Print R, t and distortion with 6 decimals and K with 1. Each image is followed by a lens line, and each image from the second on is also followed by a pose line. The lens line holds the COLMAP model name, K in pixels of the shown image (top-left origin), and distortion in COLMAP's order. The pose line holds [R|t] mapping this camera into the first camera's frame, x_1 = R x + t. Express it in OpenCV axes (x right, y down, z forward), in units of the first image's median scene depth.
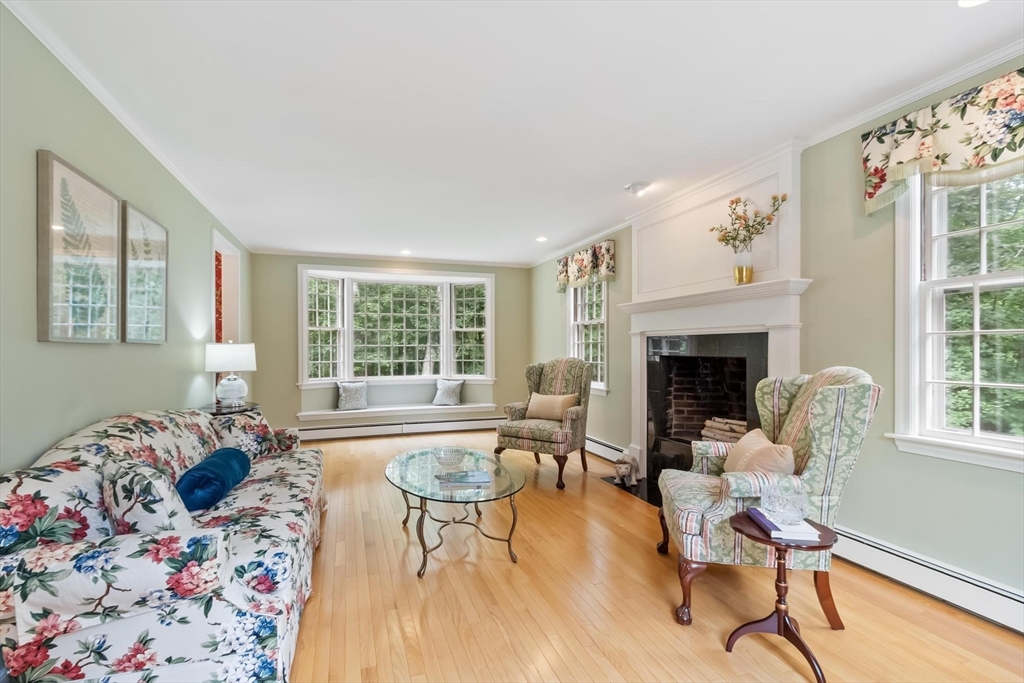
lens RADIAL K [[446.9, 0, 512.4], [0, 446.9, 356.0], [0, 0, 1]] dist [0.000694, 0.000060]
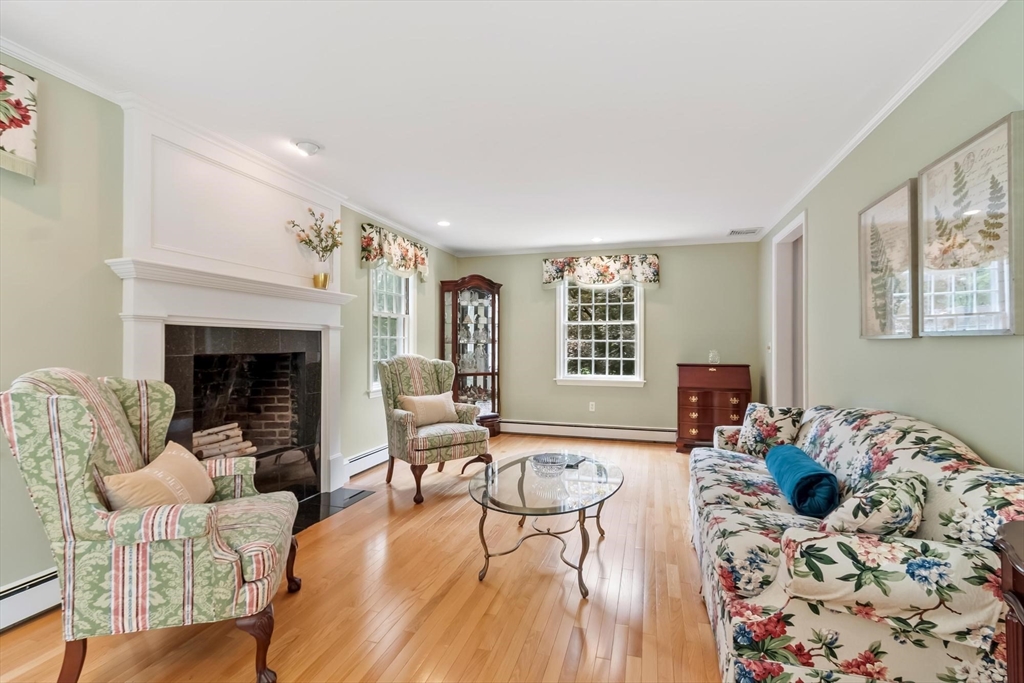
lens RADIAL K [[443.6, 0, 512.2], [0, 443.6, 337.9], [0, 0, 1]] dist [0.000301, -0.000030]
pose [[-0.796451, 0.008221, 0.604648, -0.716678], [0.013260, 0.999905, 0.003872, -0.040676], [-0.604558, 0.011102, -0.796484, 2.045979]]
